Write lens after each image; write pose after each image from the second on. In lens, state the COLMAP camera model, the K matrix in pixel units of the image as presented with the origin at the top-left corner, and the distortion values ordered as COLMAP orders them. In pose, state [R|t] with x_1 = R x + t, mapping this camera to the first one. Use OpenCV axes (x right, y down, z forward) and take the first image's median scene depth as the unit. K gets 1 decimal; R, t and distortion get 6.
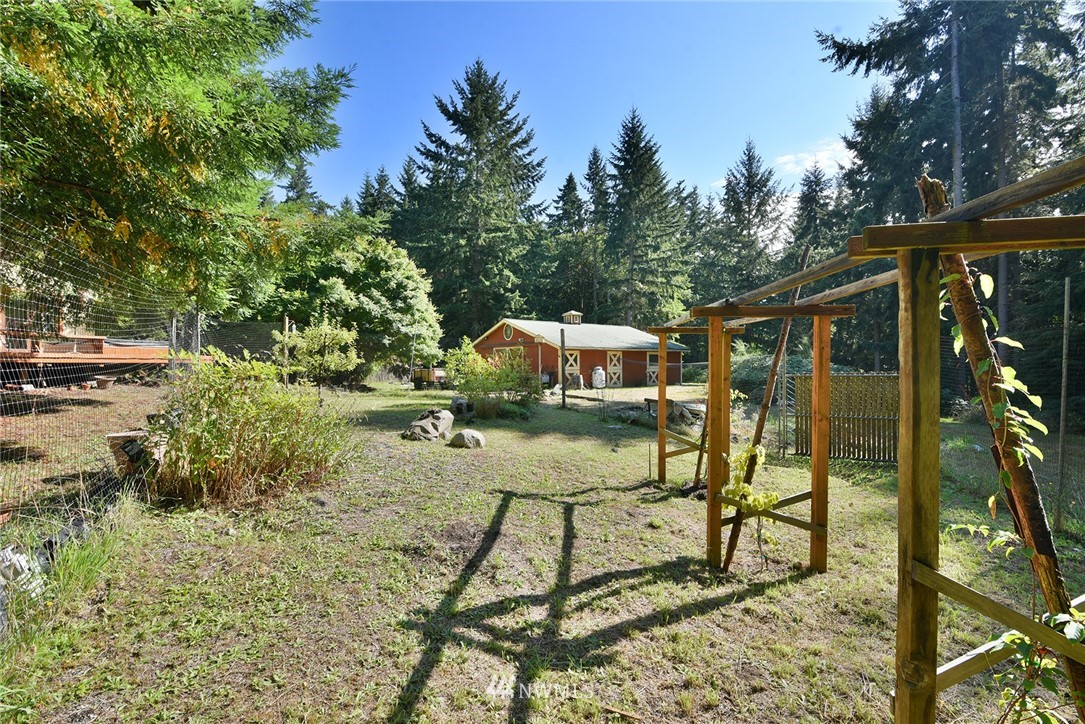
lens RADIAL K [[1143.8, 0, 542.5], [0, 1143.8, 362.0], [0, 0, 1]] dist [-0.012032, -0.007363]
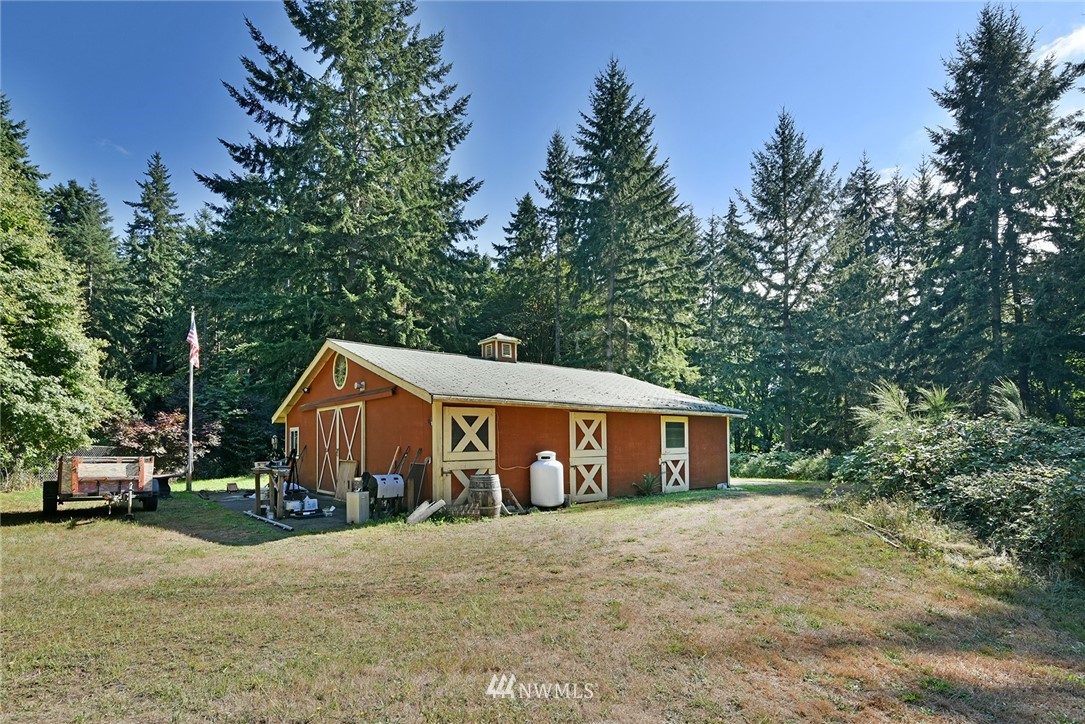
lens RADIAL K [[1143.8, 0, 542.5], [0, 1143.8, 362.0], [0, 0, 1]] dist [-0.012032, -0.007363]
pose [[0.999689, -0.002841, 0.024760, 0.023040], [0.004615, 0.997401, -0.071906, 0.001156], [-0.024491, 0.071998, 0.997104, 0.370831]]
